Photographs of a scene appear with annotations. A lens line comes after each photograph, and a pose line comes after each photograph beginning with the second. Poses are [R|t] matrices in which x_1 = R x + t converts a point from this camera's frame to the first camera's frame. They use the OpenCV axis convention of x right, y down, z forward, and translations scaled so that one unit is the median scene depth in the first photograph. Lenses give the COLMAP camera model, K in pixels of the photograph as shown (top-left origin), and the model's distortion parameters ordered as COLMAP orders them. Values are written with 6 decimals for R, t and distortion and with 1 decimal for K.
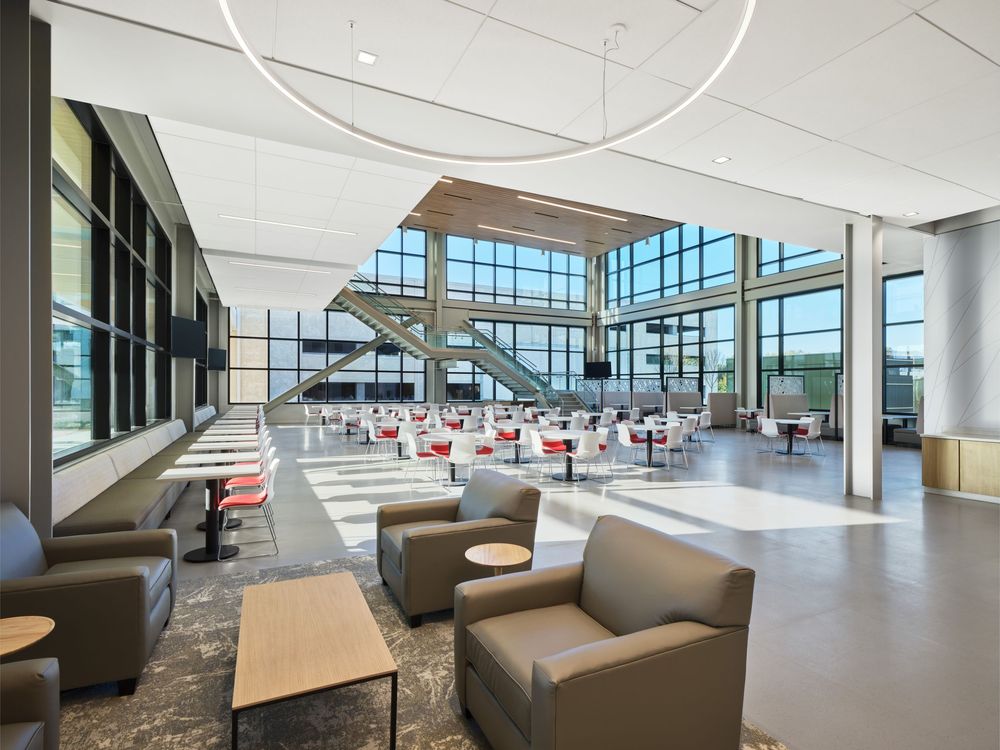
lens RADIAL K [[497.9, 0, 499.7], [0, 497.9, 380.0], [0, 0, 1]] dist [-0.004388, -0.000198]
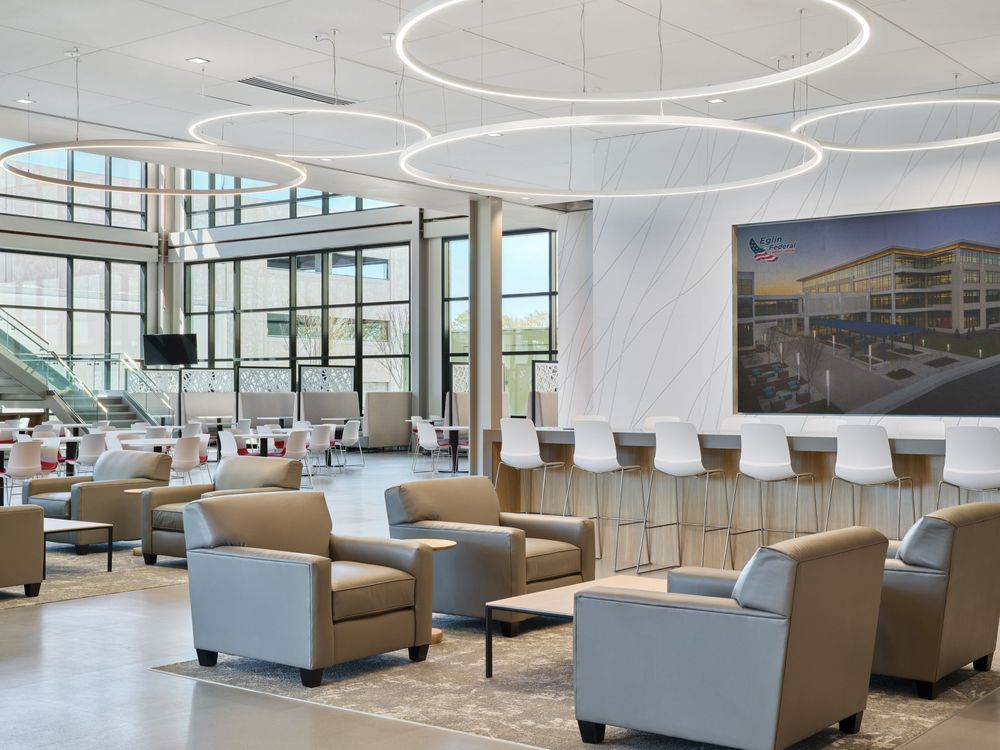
lens RADIAL K [[1300.9, 0, 500.5], [0, 1300.9, 375.2], [0, 0, 1]] dist [-0.012154, 0.000000]
pose [[0.895612, -0.002336, 0.444831, -0.088494], [0.000745, 0.999993, 0.003751, 0.000102], [-0.444836, -0.003028, 0.895607, -0.322743]]
